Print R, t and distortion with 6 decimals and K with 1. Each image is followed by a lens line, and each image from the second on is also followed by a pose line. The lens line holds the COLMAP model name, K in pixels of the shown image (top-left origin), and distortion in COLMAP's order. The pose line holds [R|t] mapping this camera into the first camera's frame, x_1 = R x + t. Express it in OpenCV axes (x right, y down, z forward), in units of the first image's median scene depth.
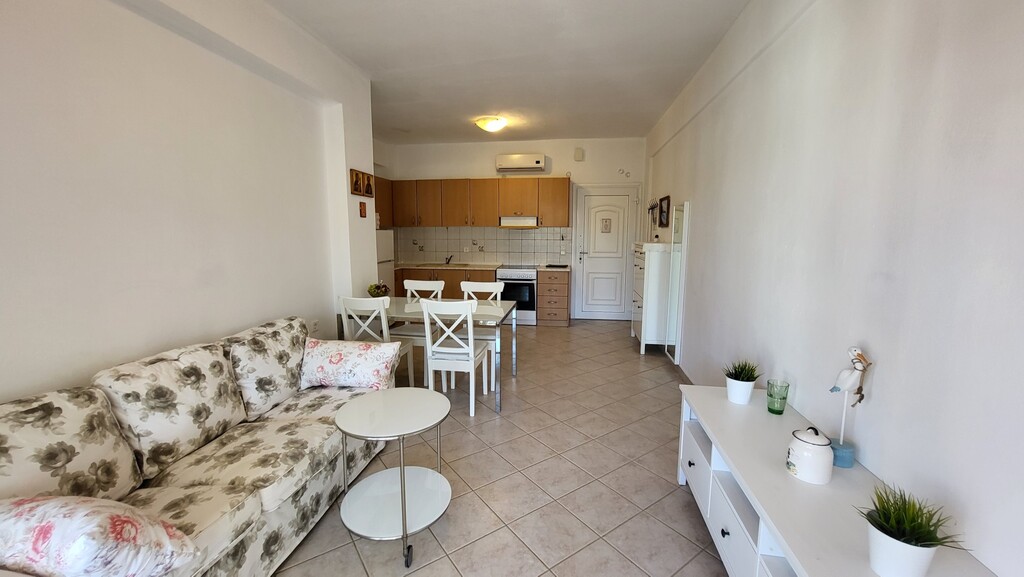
lens RADIAL K [[402.3, 0, 506.7], [0, 402.3, 283.9], [0, 0, 1]] dist [-0.002311, -0.000263]
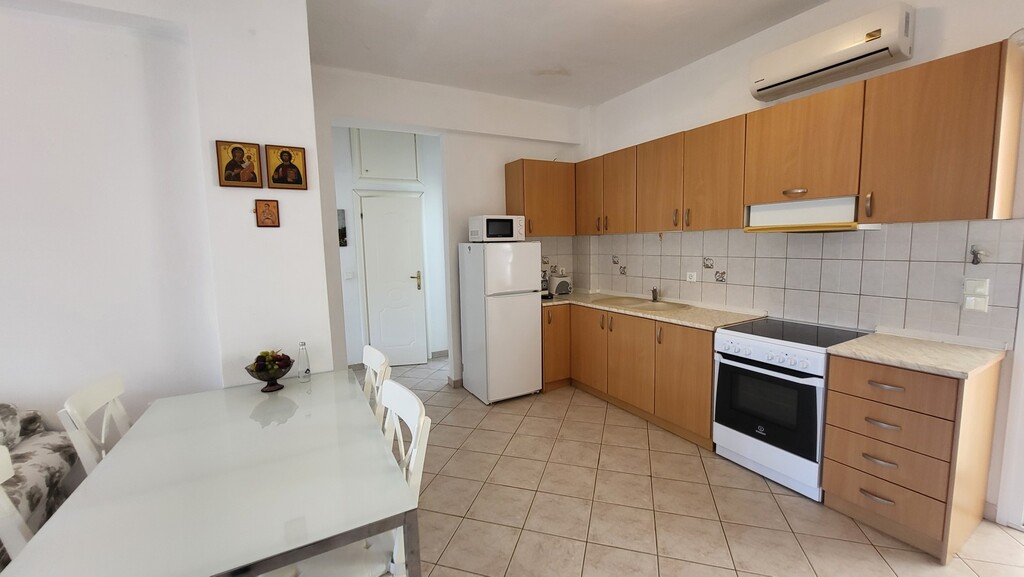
lens RADIAL K [[402.3, 0, 506.7], [0, 402.3, 283.9], [0, 0, 1]] dist [-0.002311, -0.000263]
pose [[0.608607, 0.065362, -0.790775, 0.170706], [-0.078787, 0.996654, 0.021741, -0.074857], [0.789550, 0.049071, 0.611721, 0.555985]]
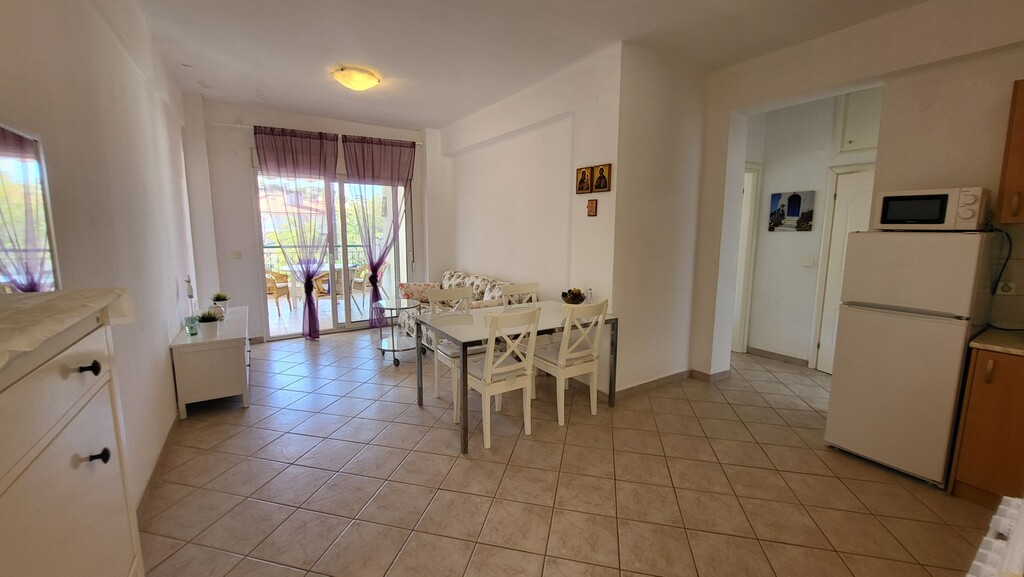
lens RADIAL K [[402.3, 0, 506.7], [0, 402.3, 283.9], [0, 0, 1]] dist [-0.002311, -0.000263]
pose [[-0.746961, 0.083384, -0.659618, 0.242836], [-0.096019, 0.968175, 0.231122, -0.125282], [0.657898, 0.235975, -0.715183, 0.940153]]
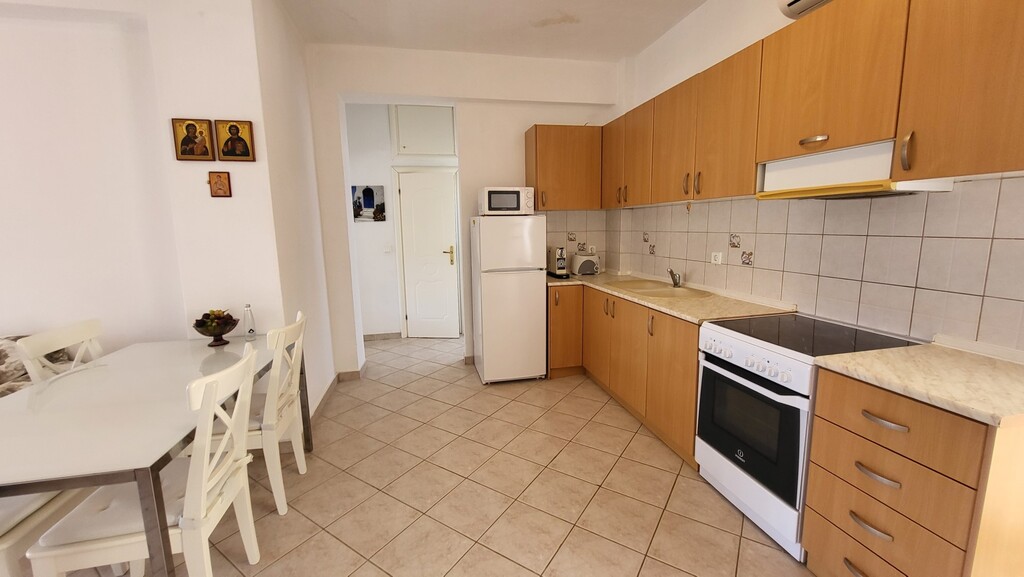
lens RADIAL K [[402.3, 0, 506.7], [0, 402.3, 283.9], [0, 0, 1]] dist [-0.002311, -0.000263]
pose [[0.356407, 0.126827, -0.925683, 0.222025], [-0.103401, 0.990013, 0.095829, -0.082700], [0.928591, 0.061563, 0.365962, 0.712485]]
